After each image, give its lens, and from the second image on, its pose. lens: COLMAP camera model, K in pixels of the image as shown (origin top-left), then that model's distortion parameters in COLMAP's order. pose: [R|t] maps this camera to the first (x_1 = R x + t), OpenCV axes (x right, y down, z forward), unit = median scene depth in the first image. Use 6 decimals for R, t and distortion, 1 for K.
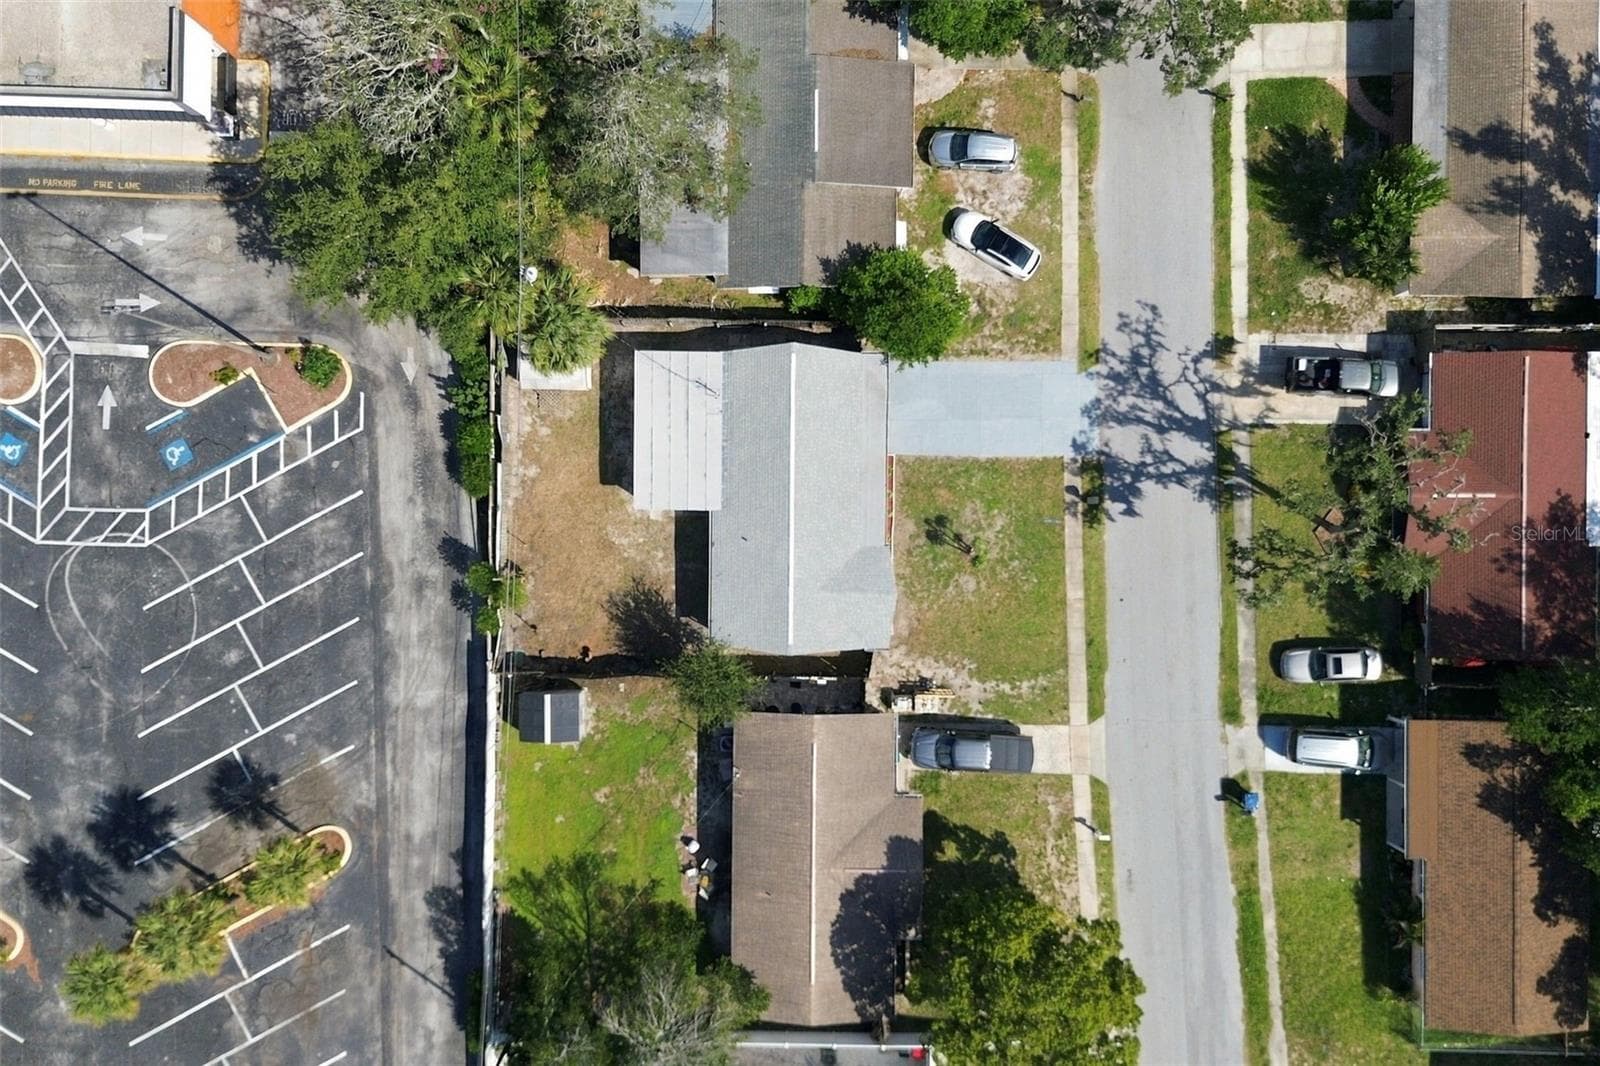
lens RADIAL K [[1358.6, 0, 796.7], [0, 1358.6, 533.9], [0, 0, 1]] dist [0.084044, -0.041186]
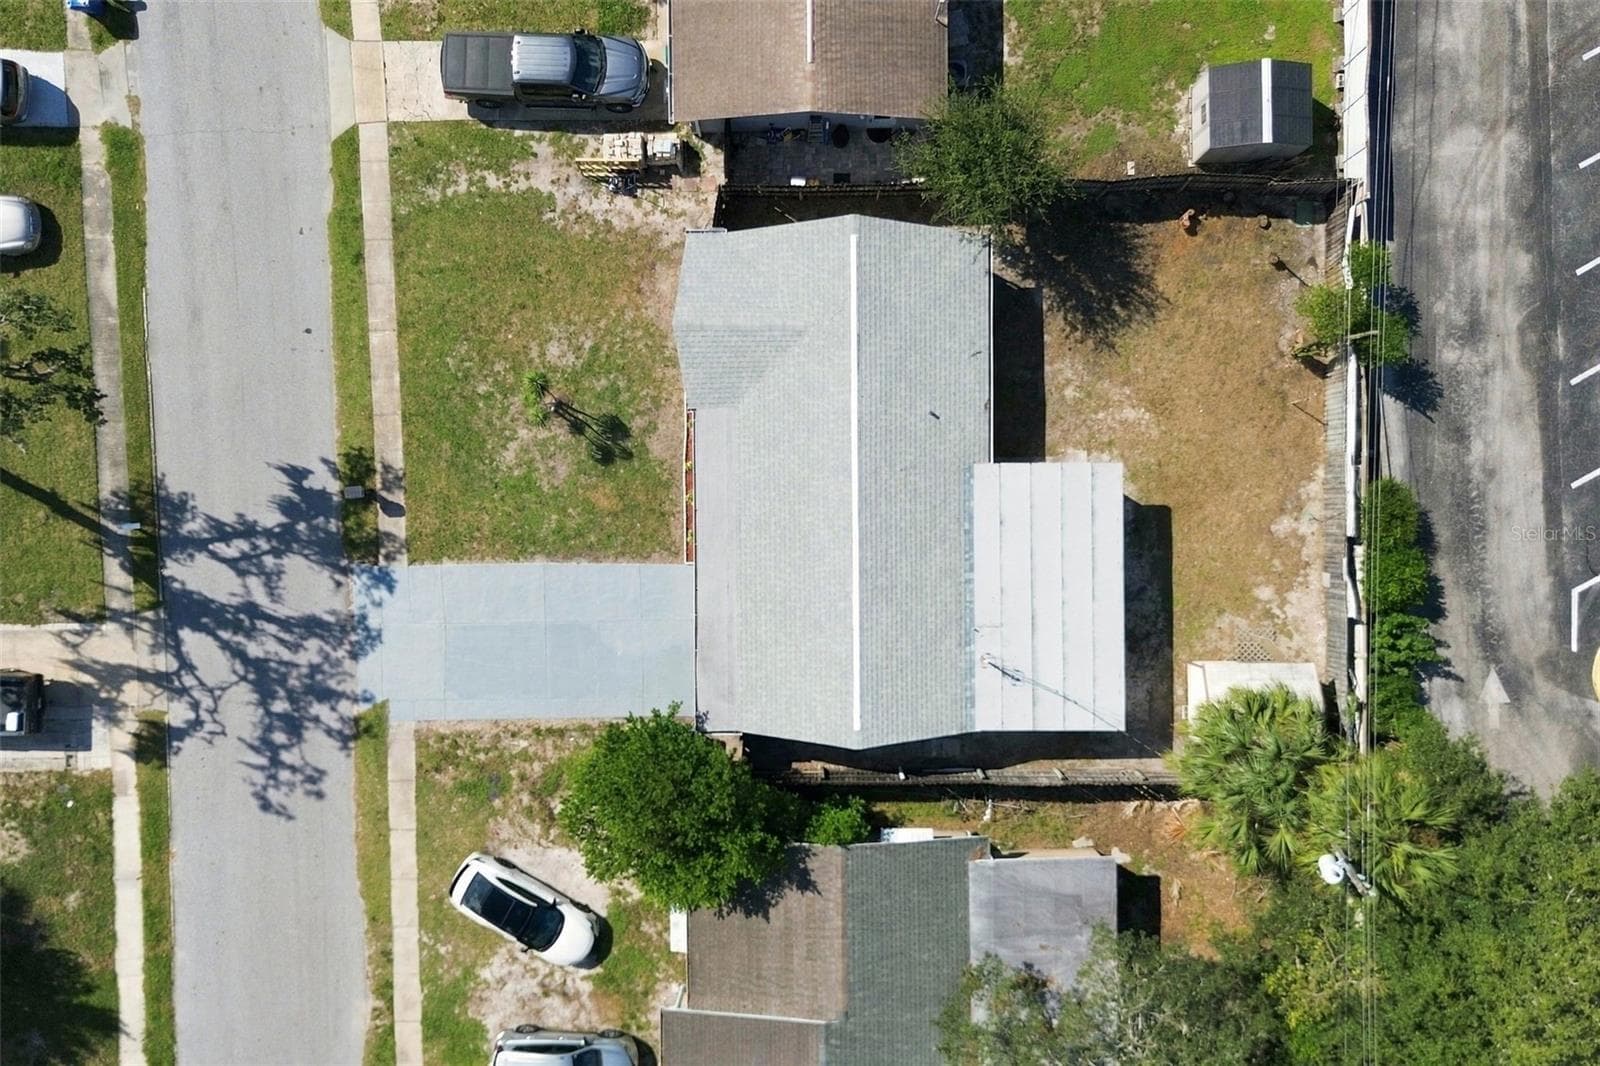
lens RADIAL K [[1358.6, 0, 791.4], [0, 1358.6, 535.5], [0, 0, 1]] dist [0.084044, -0.041186]
pose [[-0.999718, 0.016645, 0.016914, 0.013684], [-0.017066, -0.999541, -0.025022, -0.031609], [0.016490, -0.025303, 0.999544, 0.391411]]
